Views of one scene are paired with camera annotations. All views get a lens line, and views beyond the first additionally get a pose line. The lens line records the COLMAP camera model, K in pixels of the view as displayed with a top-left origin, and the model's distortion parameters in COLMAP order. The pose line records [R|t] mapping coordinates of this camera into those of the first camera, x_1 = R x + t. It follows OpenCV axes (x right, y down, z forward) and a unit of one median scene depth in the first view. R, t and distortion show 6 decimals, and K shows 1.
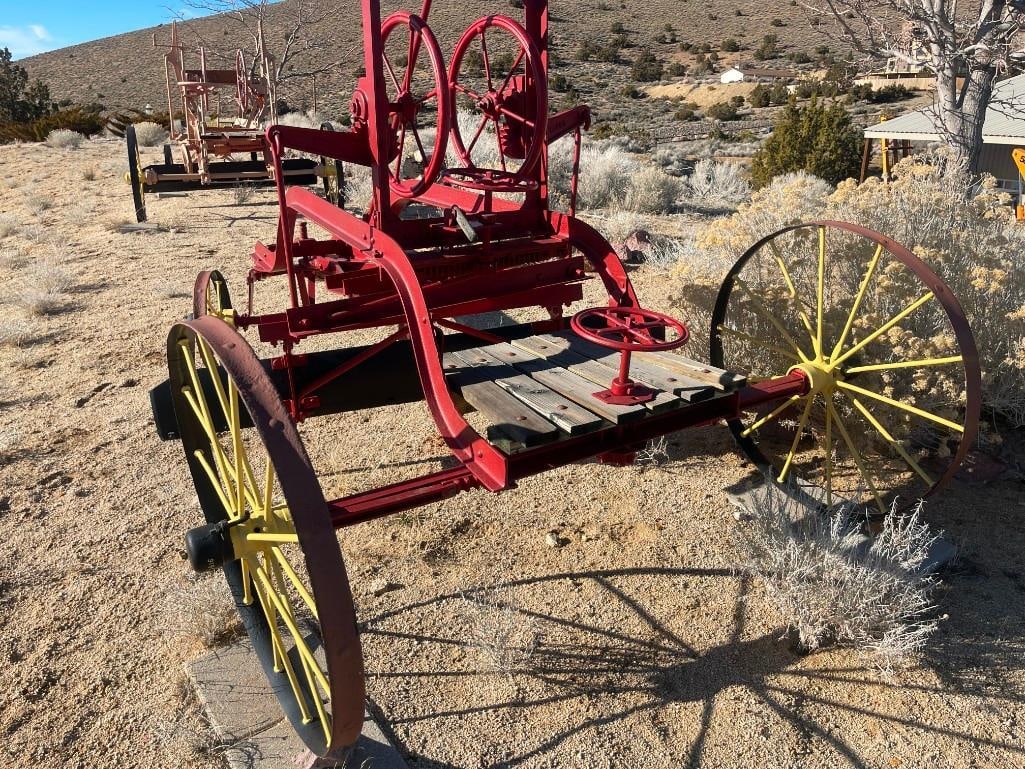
lens RADIAL K [[838.4, 0, 510.2], [0, 838.4, 370.6], [0, 0, 1]] dist [0.041076, -0.033818]
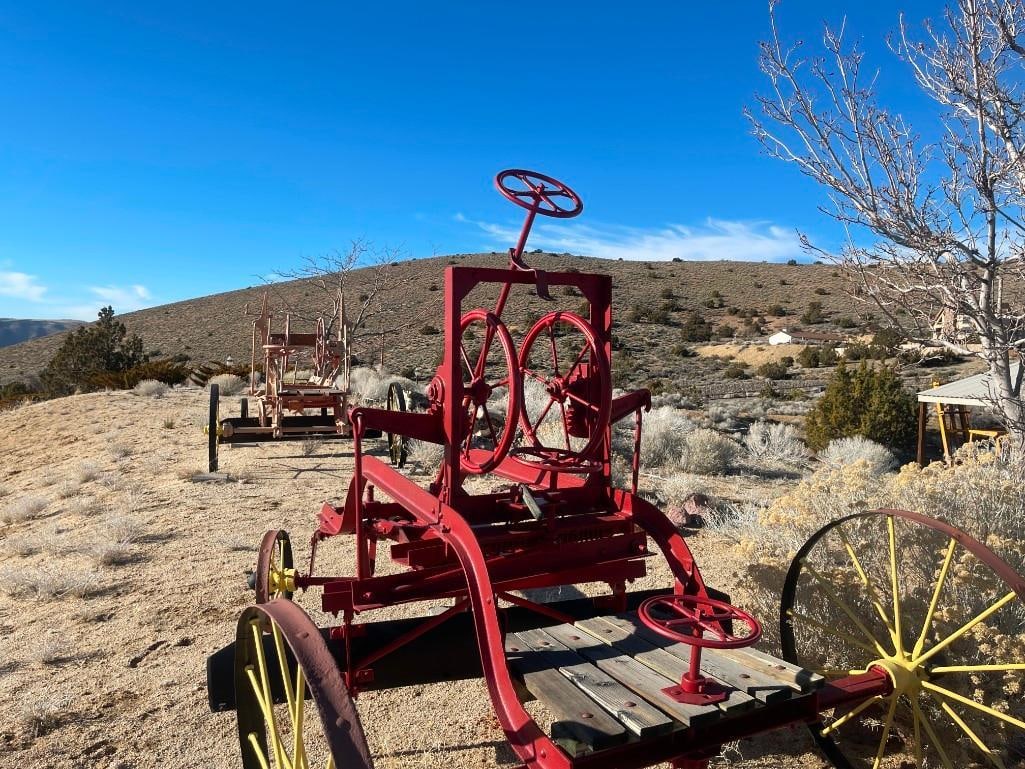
lens RADIAL K [[839.0, 0, 507.5], [0, 839.0, 382.3], [0, 0, 1]] dist [0.047516, -0.055312]
pose [[0.997509, 0.019187, -0.067875, -0.007882], [-0.037127, 0.961022, -0.273969, -0.016454], [0.059973, 0.275806, 0.959340, -0.013261]]
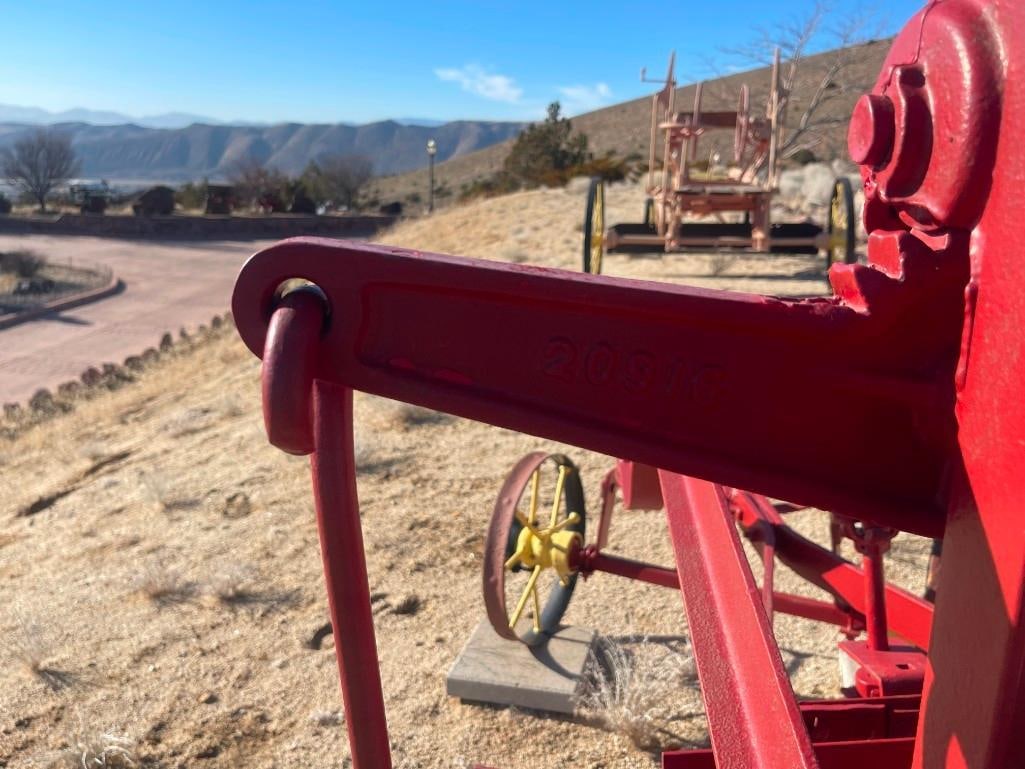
lens RADIAL K [[854.7, 0, 531.9], [0, 854.7, 385.5], [0, 0, 1]] dist [0.010966, 0.001094]
pose [[0.849644, 0.148121, -0.506128, -0.075858], [-0.169247, 0.985564, 0.004312, -0.126954], [0.499460, 0.081997, 0.862448, 0.413442]]
